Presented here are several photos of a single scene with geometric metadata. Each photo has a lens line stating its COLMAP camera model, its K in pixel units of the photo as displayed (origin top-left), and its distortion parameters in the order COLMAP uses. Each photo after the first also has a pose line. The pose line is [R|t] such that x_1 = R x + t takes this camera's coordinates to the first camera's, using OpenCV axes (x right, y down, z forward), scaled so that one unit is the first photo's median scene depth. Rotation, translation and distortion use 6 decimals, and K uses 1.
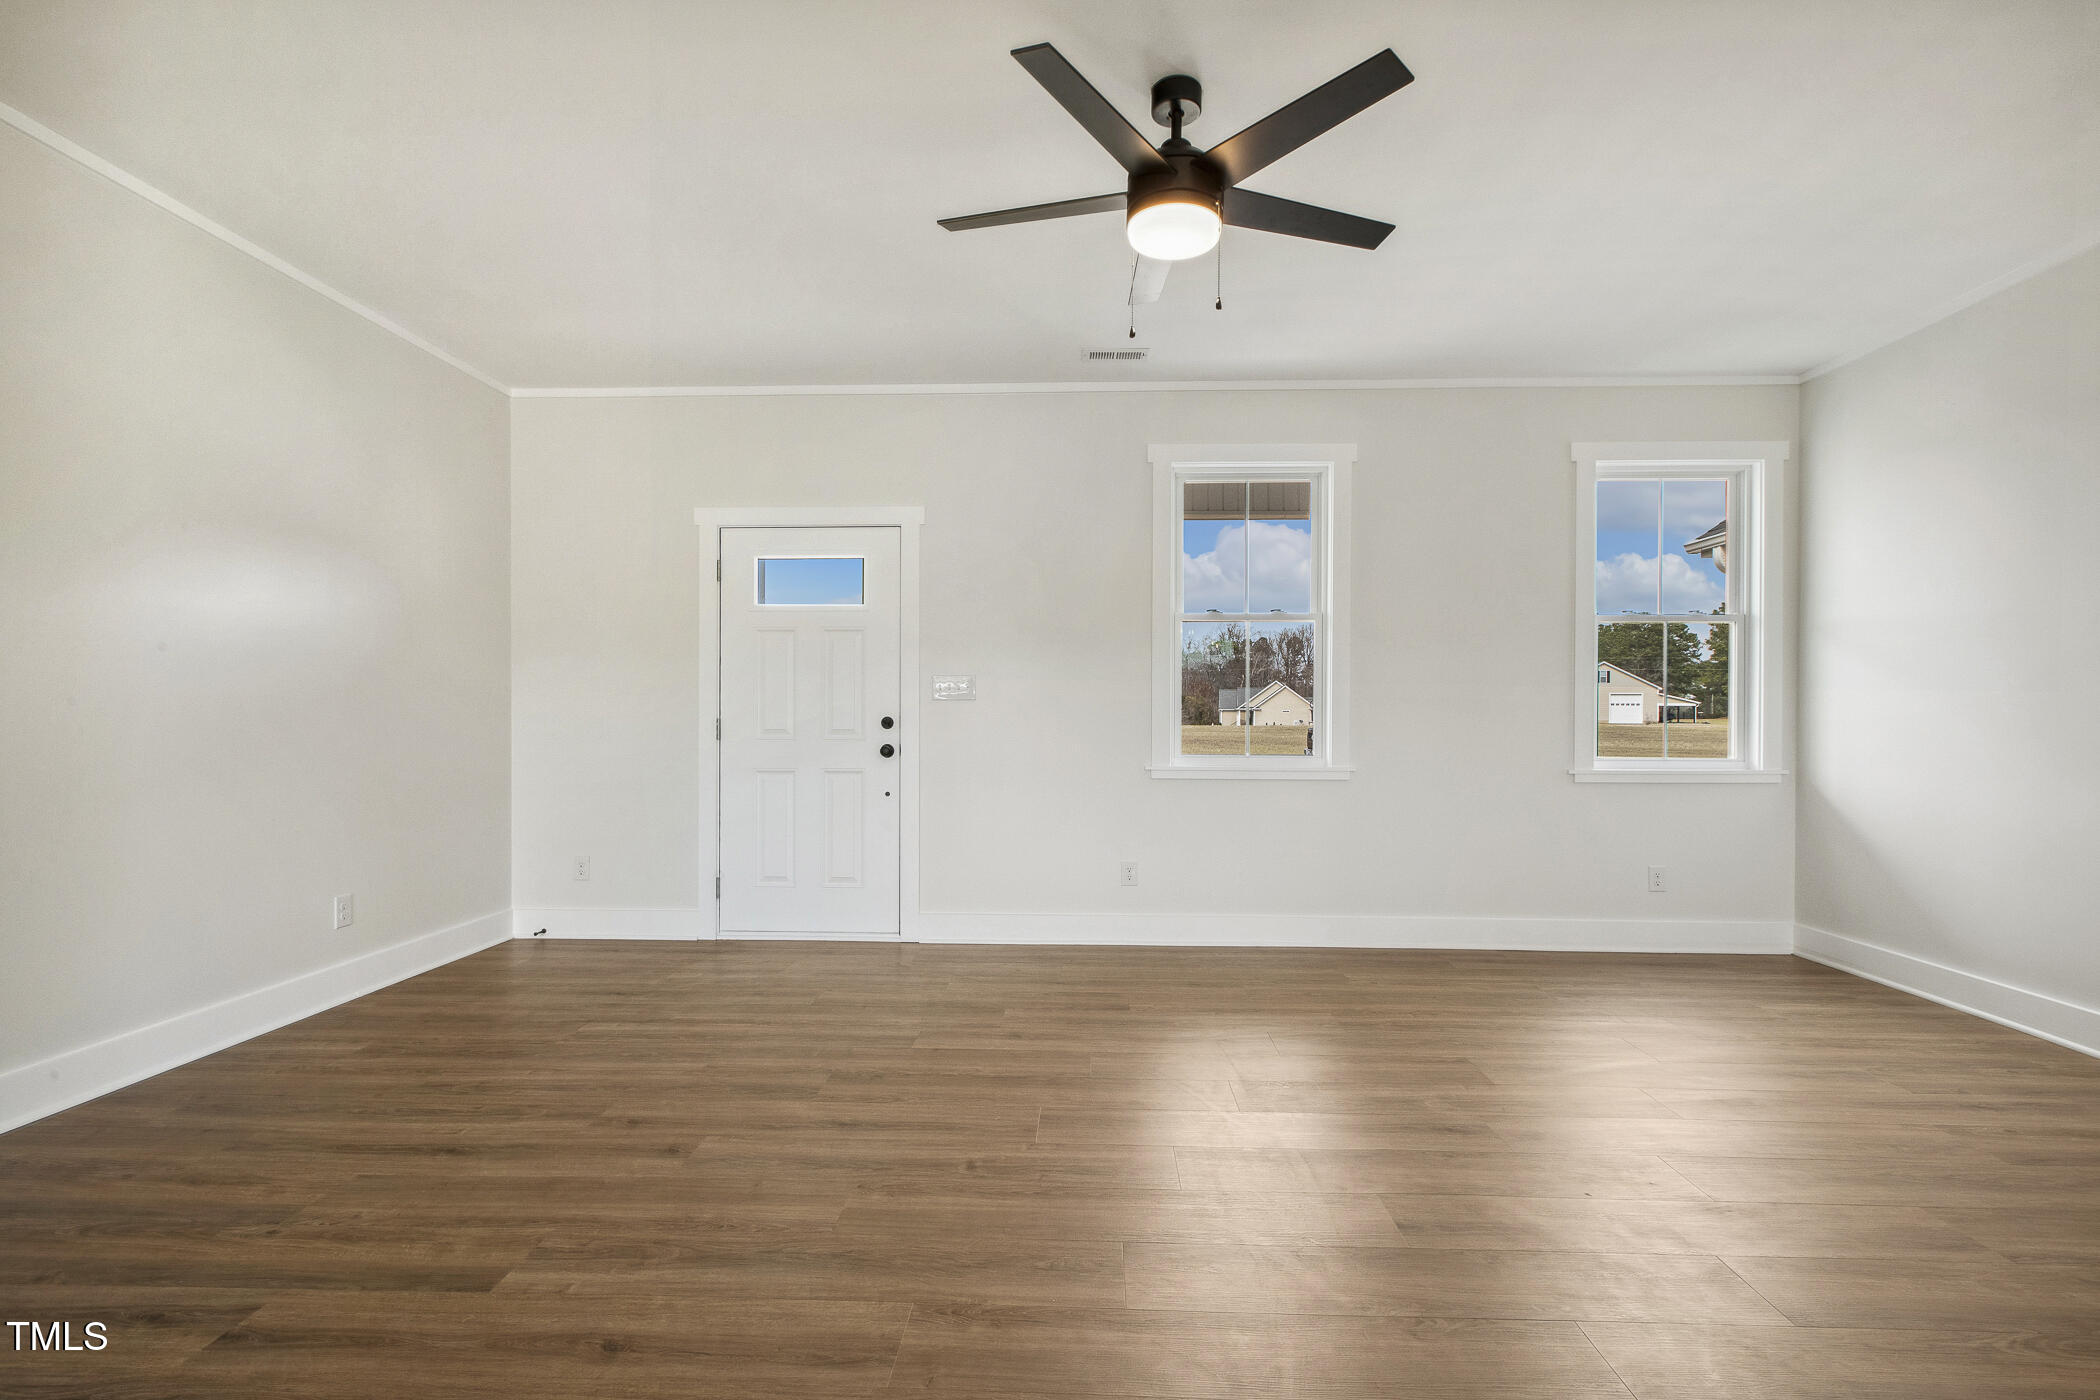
lens RADIAL K [[948.8, 0, 1055.1], [0, 948.8, 720.6], [0, 0, 1]] dist [0.000021, 0.000047]
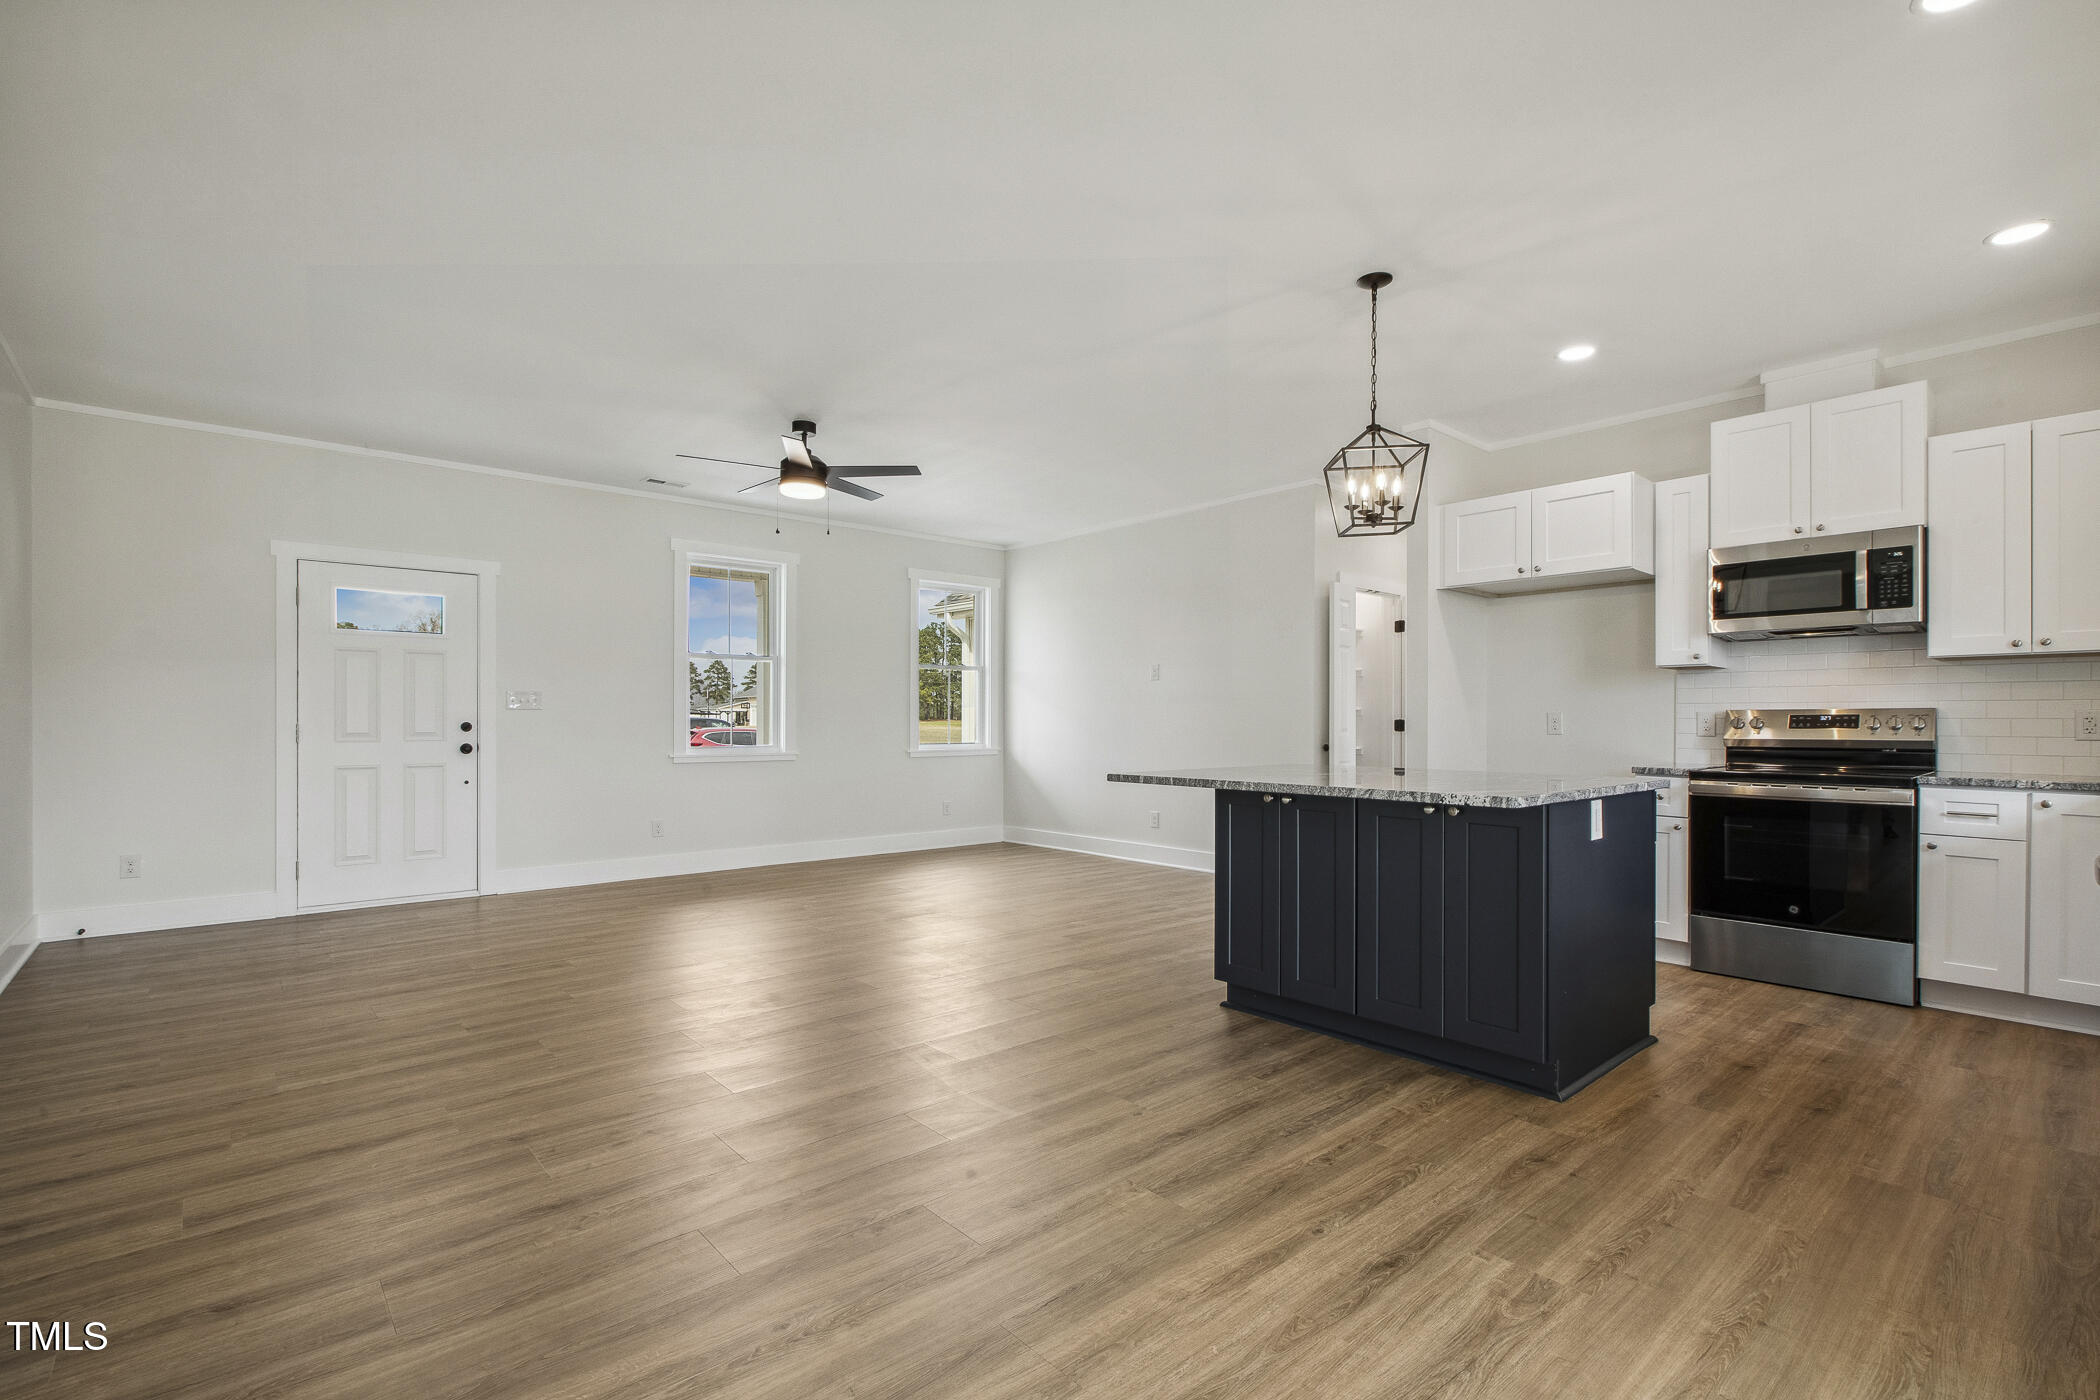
lens RADIAL K [[961.0, 0, 1051.0], [0, 961.0, 714.5], [0, 0, 1]] dist [0.020413, 0.000006]
pose [[0.725129, 0.001810, 0.688610, -0.508157], [0.003633, 0.999973, -0.006455, -0.003062], [-0.688603, 0.007182, 0.725103, -0.499598]]
